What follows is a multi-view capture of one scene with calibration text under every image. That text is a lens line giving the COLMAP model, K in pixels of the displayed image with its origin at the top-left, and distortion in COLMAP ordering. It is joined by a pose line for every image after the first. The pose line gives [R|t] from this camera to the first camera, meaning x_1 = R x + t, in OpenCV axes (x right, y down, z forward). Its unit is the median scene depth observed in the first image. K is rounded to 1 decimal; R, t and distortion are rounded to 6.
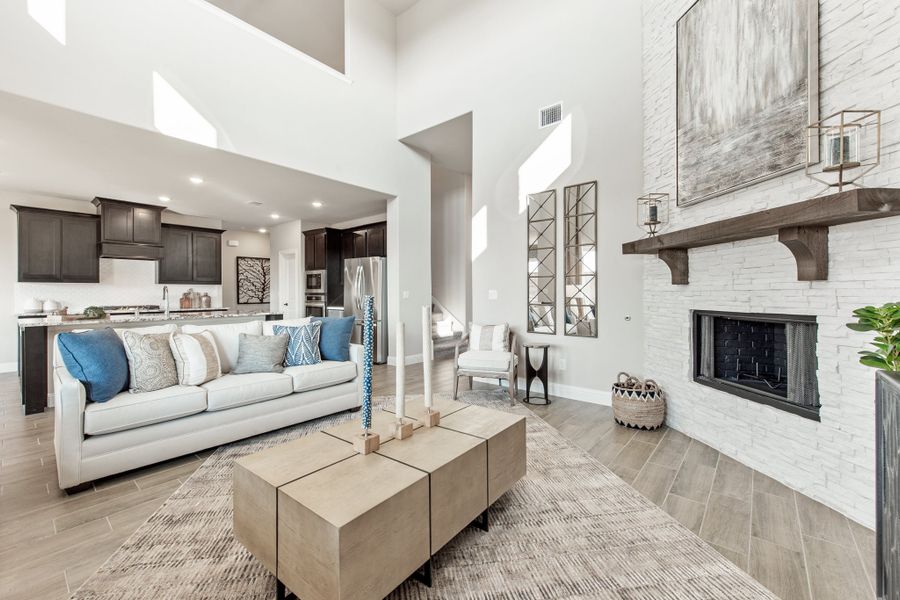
lens RADIAL K [[369.8, 0, 429.7], [0, 369.8, 289.9], [0, 0, 1]] dist [0.009217, -0.000209]
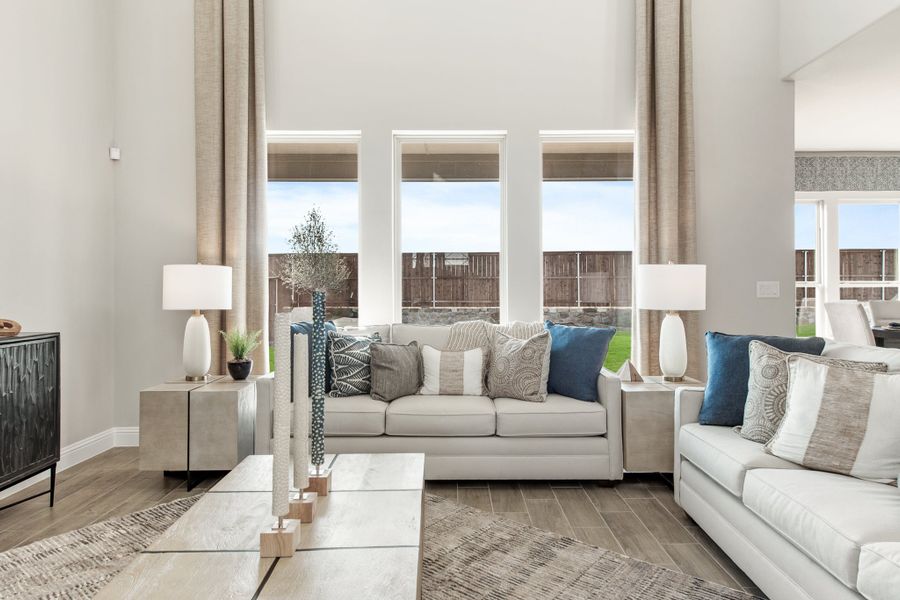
lens RADIAL K [[558.0, 0, 460.8], [0, 558.0, 287.2], [0, 0, 1]] dist [0.023399, -0.006211]
pose [[-0.739645, 0.005496, -0.672975, 0.199753], [0.011346, 0.999926, -0.004304, 0.007565], [0.672901, -0.010819, -0.739653, 1.038046]]
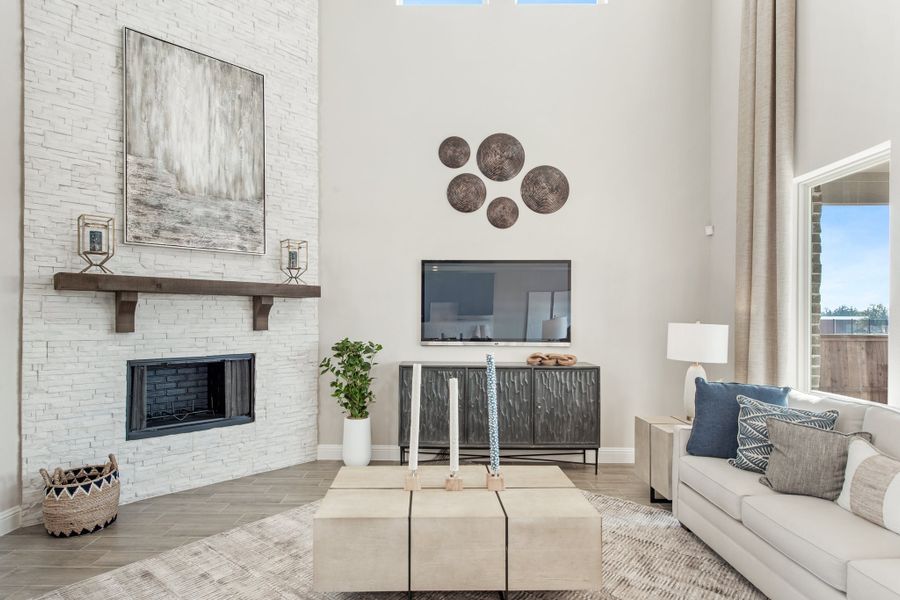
lens RADIAL K [[490.1, 0, 432.0], [0, 490.1, 318.2], [0, 0, 1]] dist [0.018190, -0.005181]
pose [[-0.648810, 0.001723, 0.760949, -0.594430], [-0.008277, 0.999922, -0.009321, -0.039066], [-0.760906, -0.012345, -0.648745, 1.074801]]
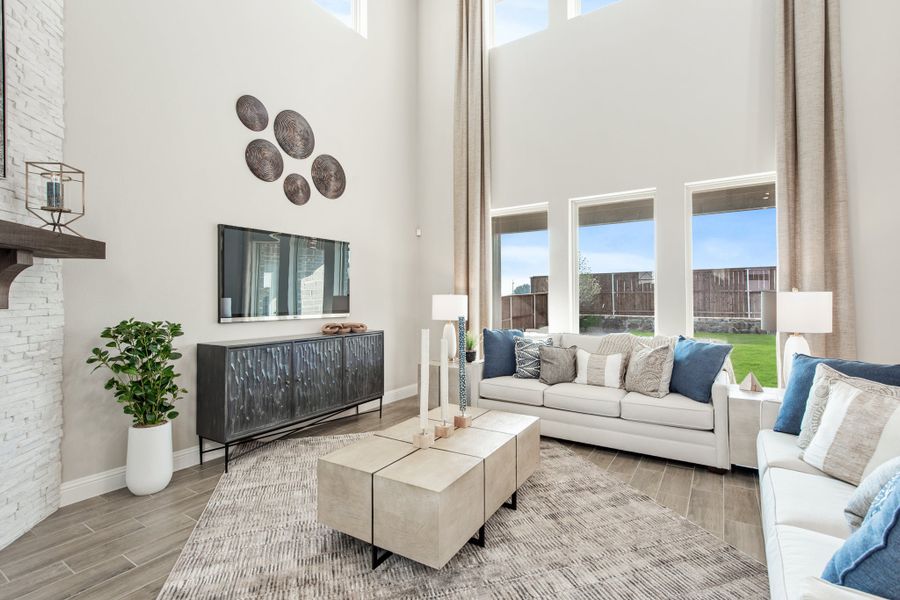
lens RADIAL K [[428.0, 0, 453.4], [0, 428.0, 291.8], [0, 0, 1]] dist [0.010965, -0.000133]
pose [[-0.987940, 0.007407, -0.154662, 0.060048], [0.011121, 0.999670, -0.023162, -0.020421], [0.154440, -0.024603, -0.987696, 1.314587]]
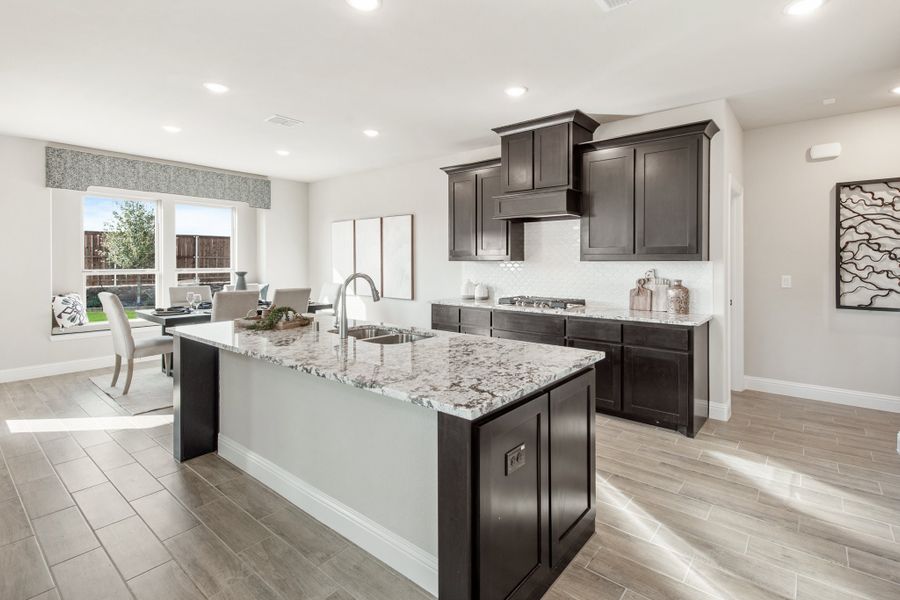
lens RADIAL K [[428.0, 0, 463.0], [0, 428.0, 266.1], [0, 0, 1]] dist [0.010965, -0.000133]
pose [[0.053649, 0.014732, -0.998451, -0.253703], [0.006275, 0.999866, 0.015090, -0.038571], [0.998540, -0.007075, 0.053550, 1.618334]]
